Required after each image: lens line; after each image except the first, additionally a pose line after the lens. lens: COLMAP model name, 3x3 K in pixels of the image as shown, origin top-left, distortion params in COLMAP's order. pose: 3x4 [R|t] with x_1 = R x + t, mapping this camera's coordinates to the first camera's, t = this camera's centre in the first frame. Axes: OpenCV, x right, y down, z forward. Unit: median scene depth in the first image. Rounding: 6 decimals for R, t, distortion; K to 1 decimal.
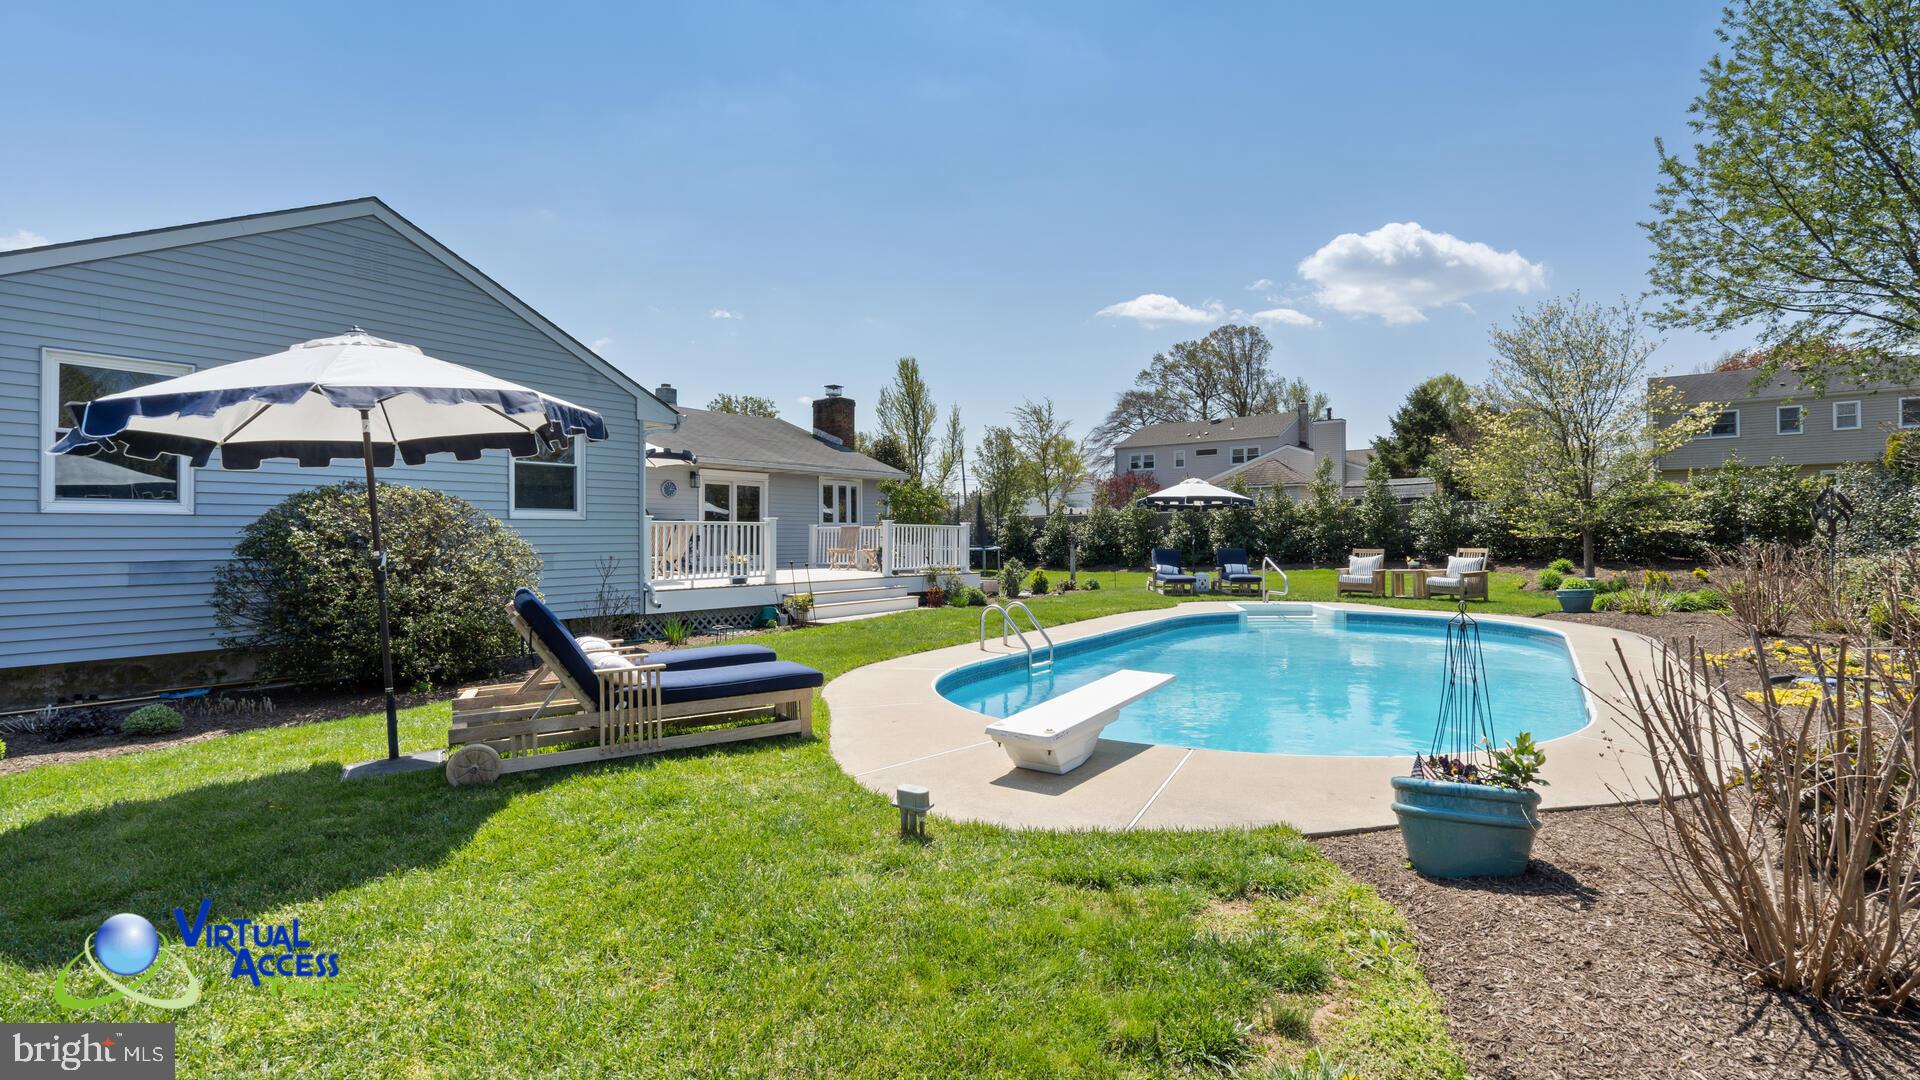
lens RADIAL K [[888.8, 0, 965.7], [0, 888.8, 523.4], [0, 0, 1]] dist [-0.003534, 0.000298]
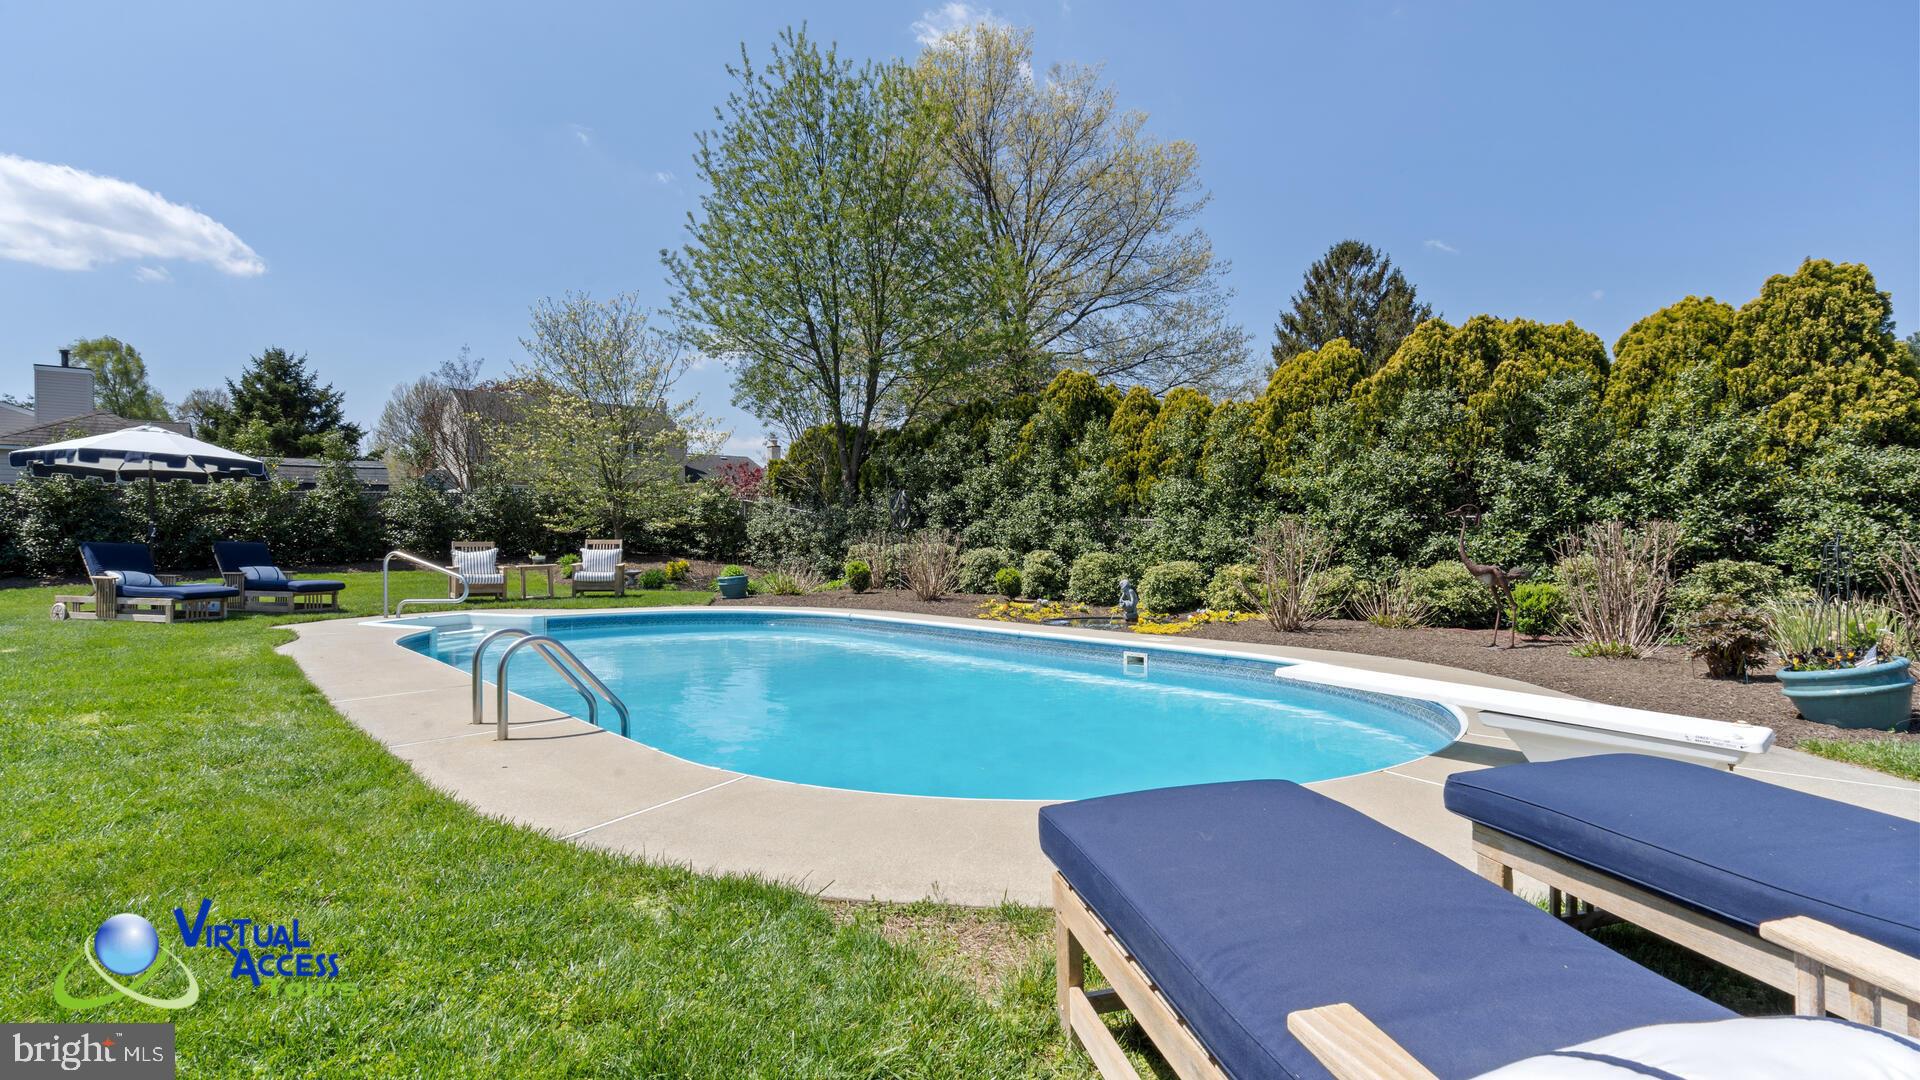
lens RADIAL K [[869.5, 0, 960.0], [0, 869.5, 540.0], [0, 0, 1]] dist [-0.005126, -0.000147]
pose [[0.239022, 0.005267, 0.971000, -0.177200], [-0.011282, 0.999933, -0.002646, 0.022814], [-0.970949, -0.010322, 0.239065, 0.363342]]
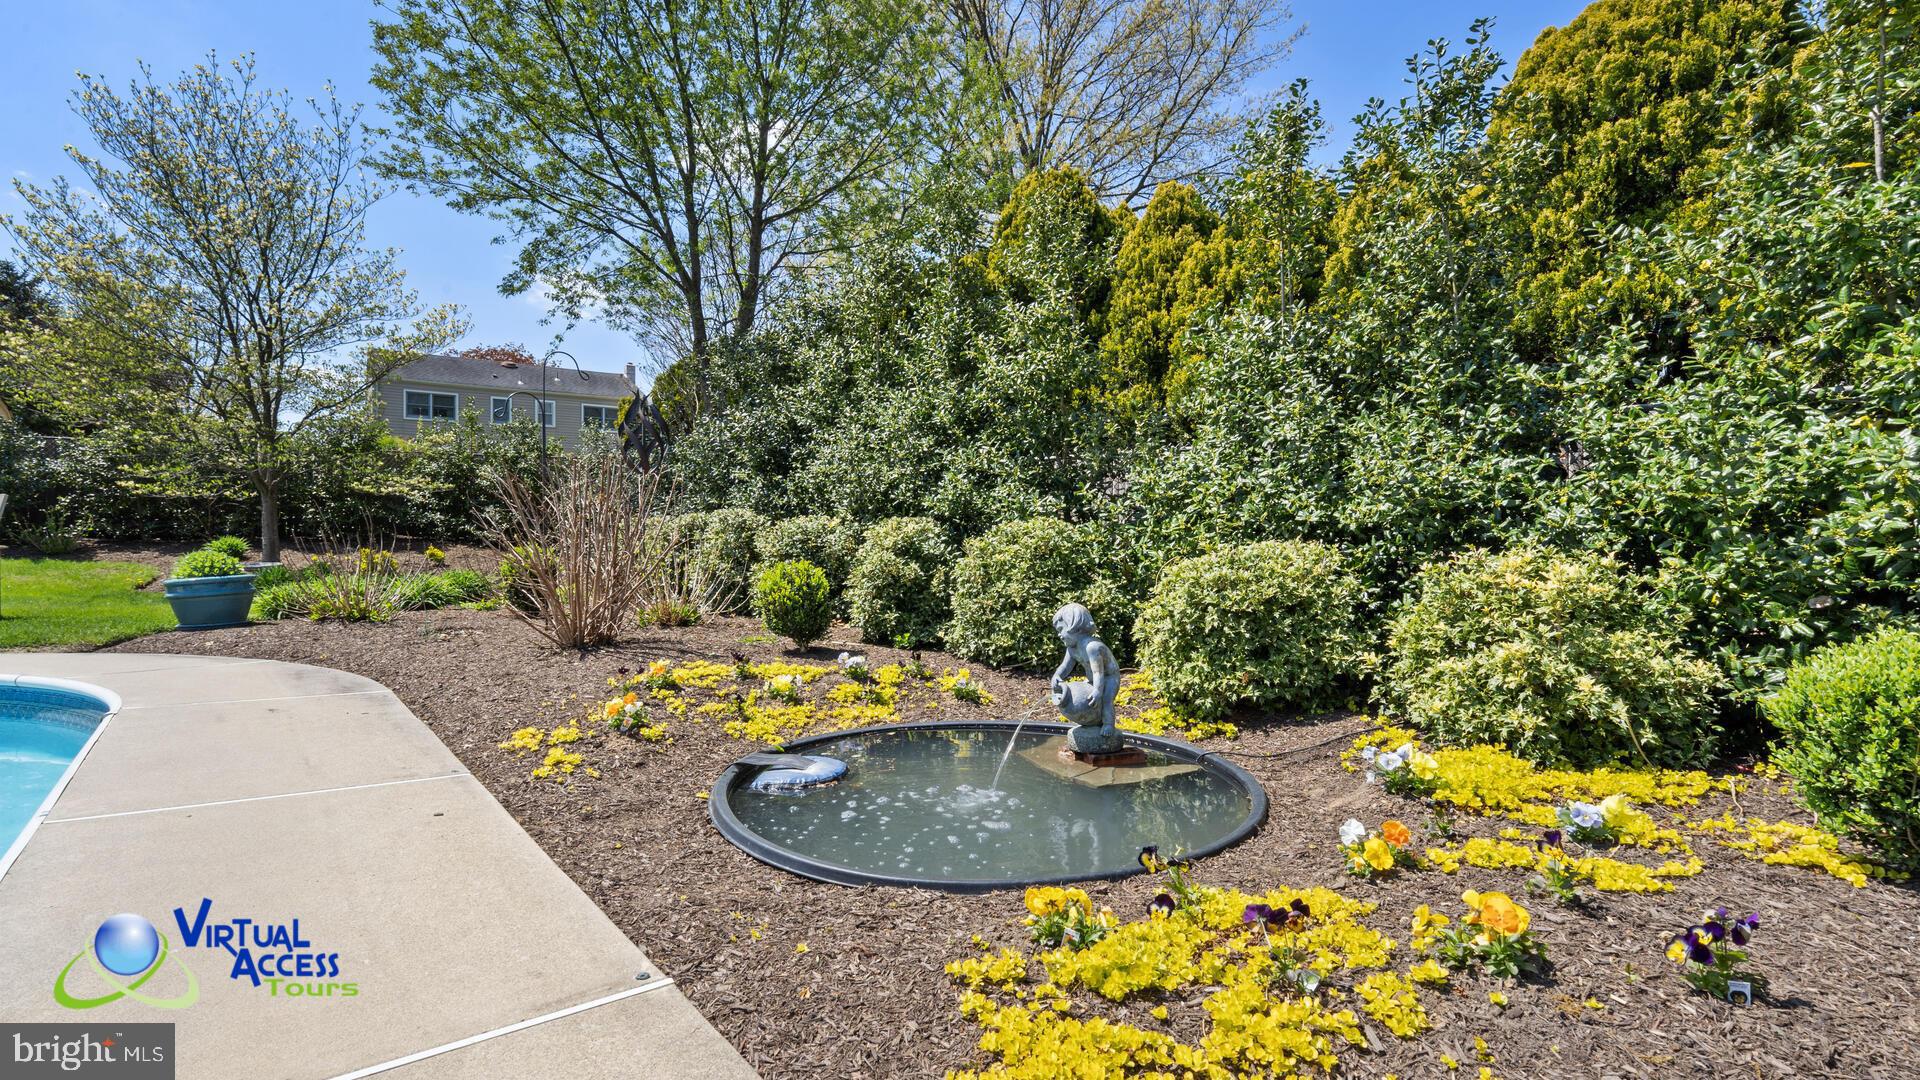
lens RADIAL K [[869.5, 0, 960.0], [0, 869.5, 540.0], [0, 0, 1]] dist [-0.005126, -0.000147]
pose [[0.306673, 0.002115, 0.951812, 0.280776], [-0.015492, 0.999876, 0.002769, 0.035270], [-0.951689, -0.015595, 0.306668, 0.366280]]
